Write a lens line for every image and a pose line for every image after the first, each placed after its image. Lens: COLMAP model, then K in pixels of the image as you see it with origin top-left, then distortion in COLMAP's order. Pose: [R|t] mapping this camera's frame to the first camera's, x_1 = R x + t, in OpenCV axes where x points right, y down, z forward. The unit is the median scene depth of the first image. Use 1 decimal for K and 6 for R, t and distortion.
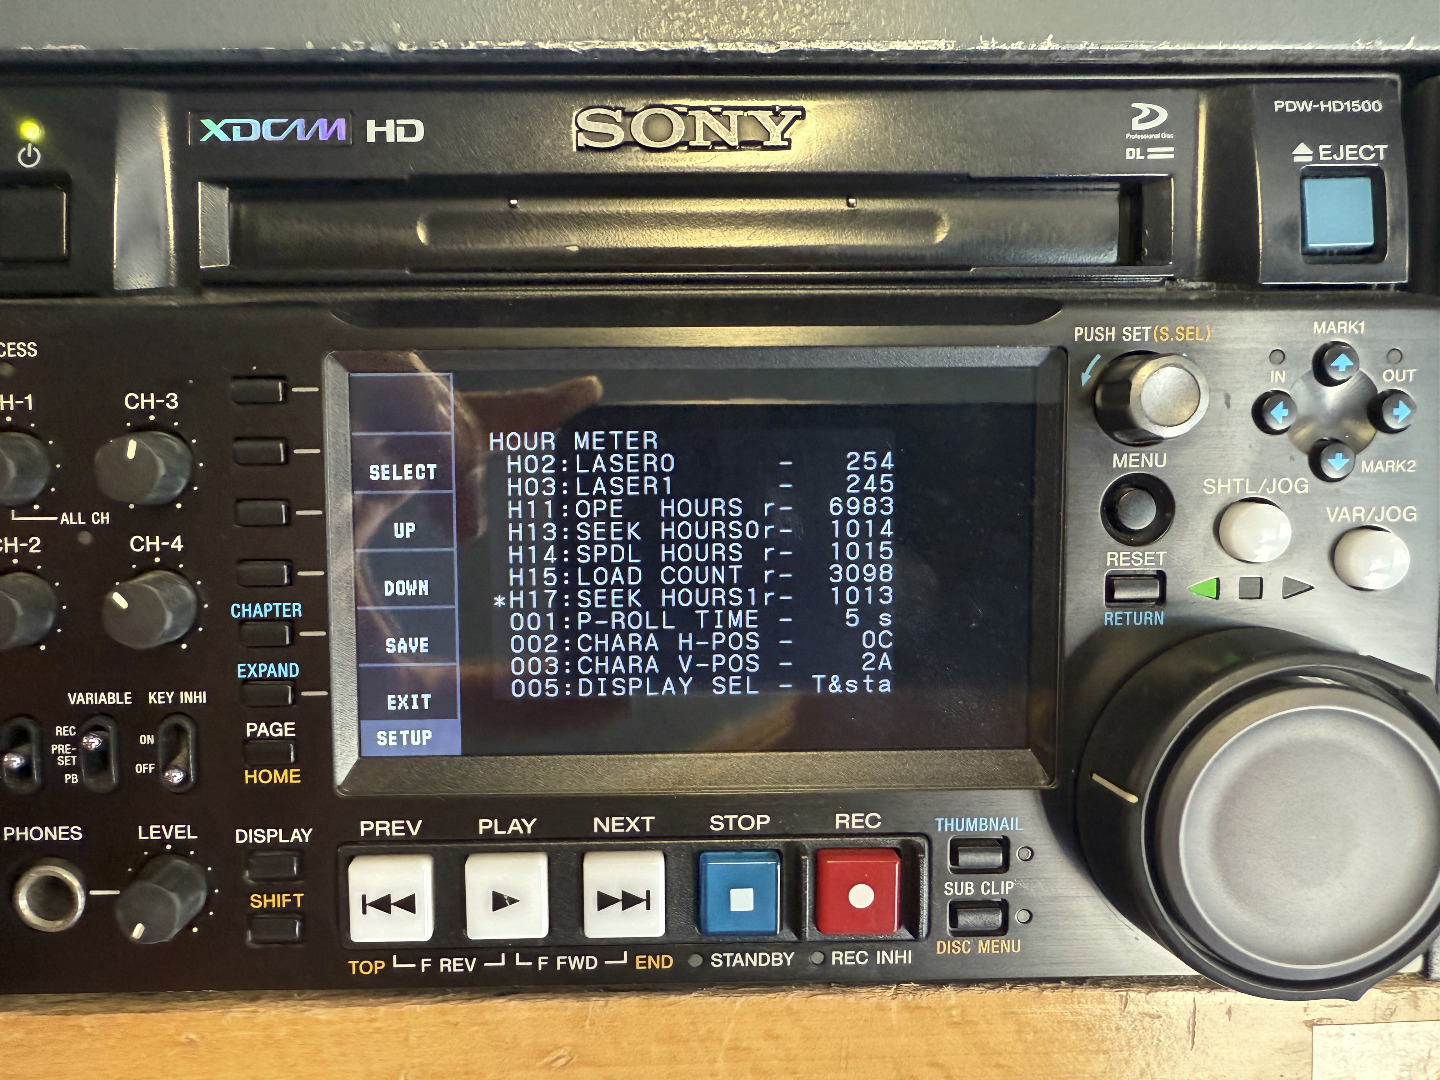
lens RADIAL K [[1096.9, 0, 720.0], [0, 1096.9, 540.0], [0, 0, 1]] dist [0.001824, -0.004078]
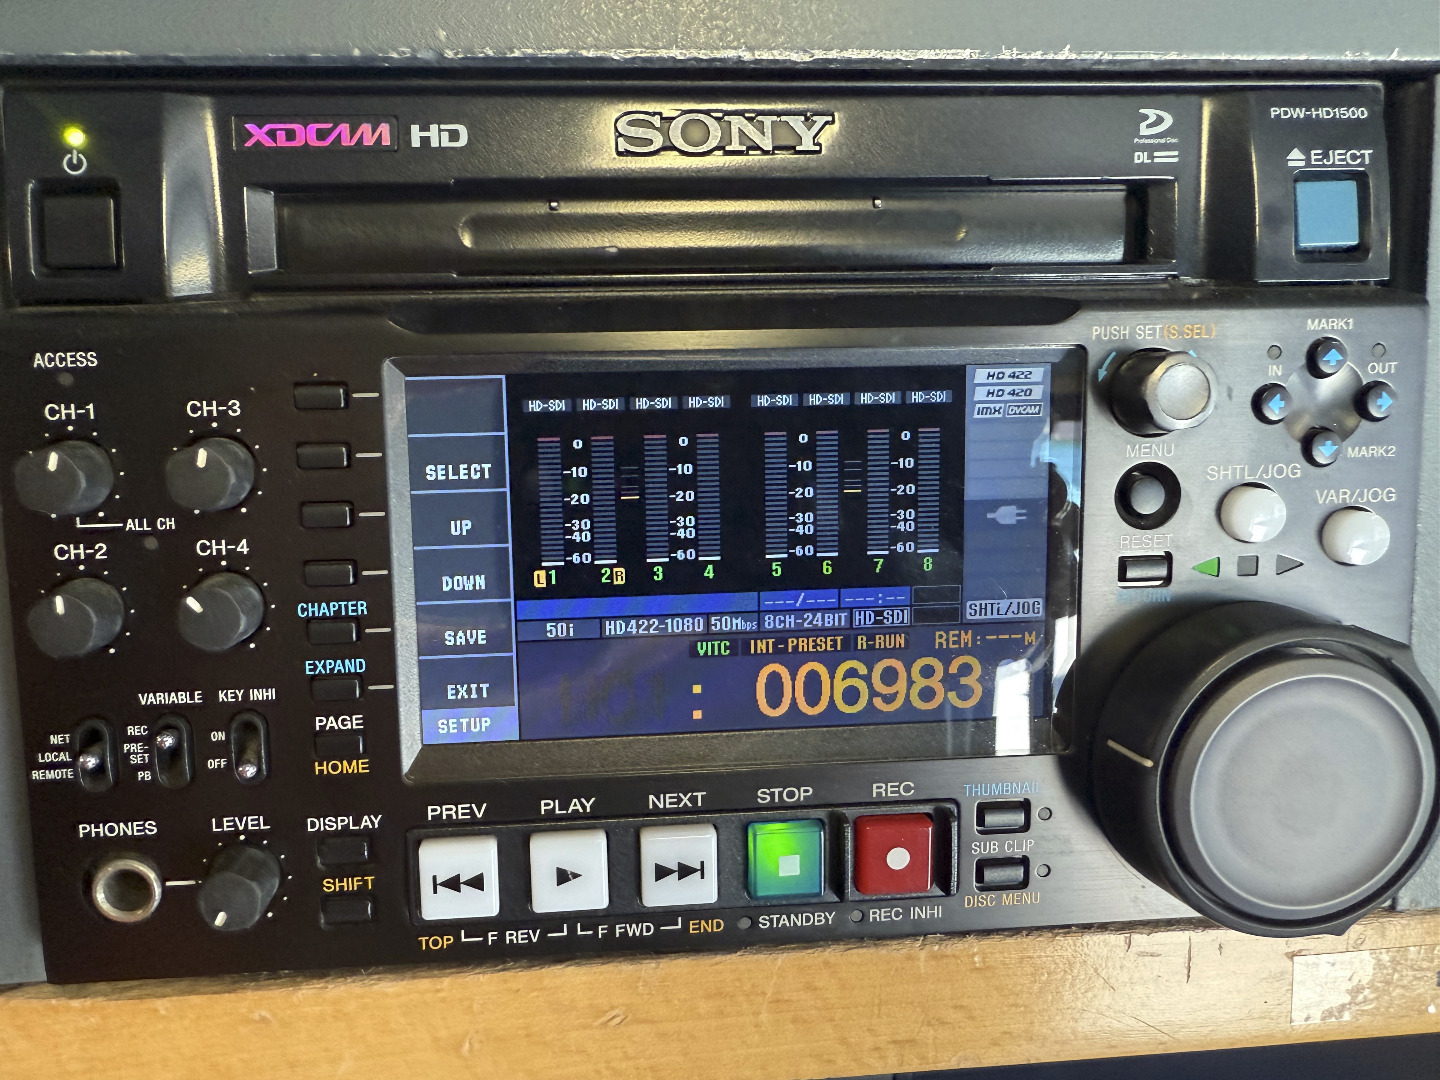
lens RADIAL K [[1096.9, 0, 720.0], [0, 1096.9, 540.0], [0, 0, 1]] dist [0.001824, -0.004078]
pose [[0.997875, -0.019301, 0.062234, -0.107035], [0.016292, 0.998691, 0.048496, -0.043456], [-0.063089, -0.047379, 0.996883, -0.050108]]
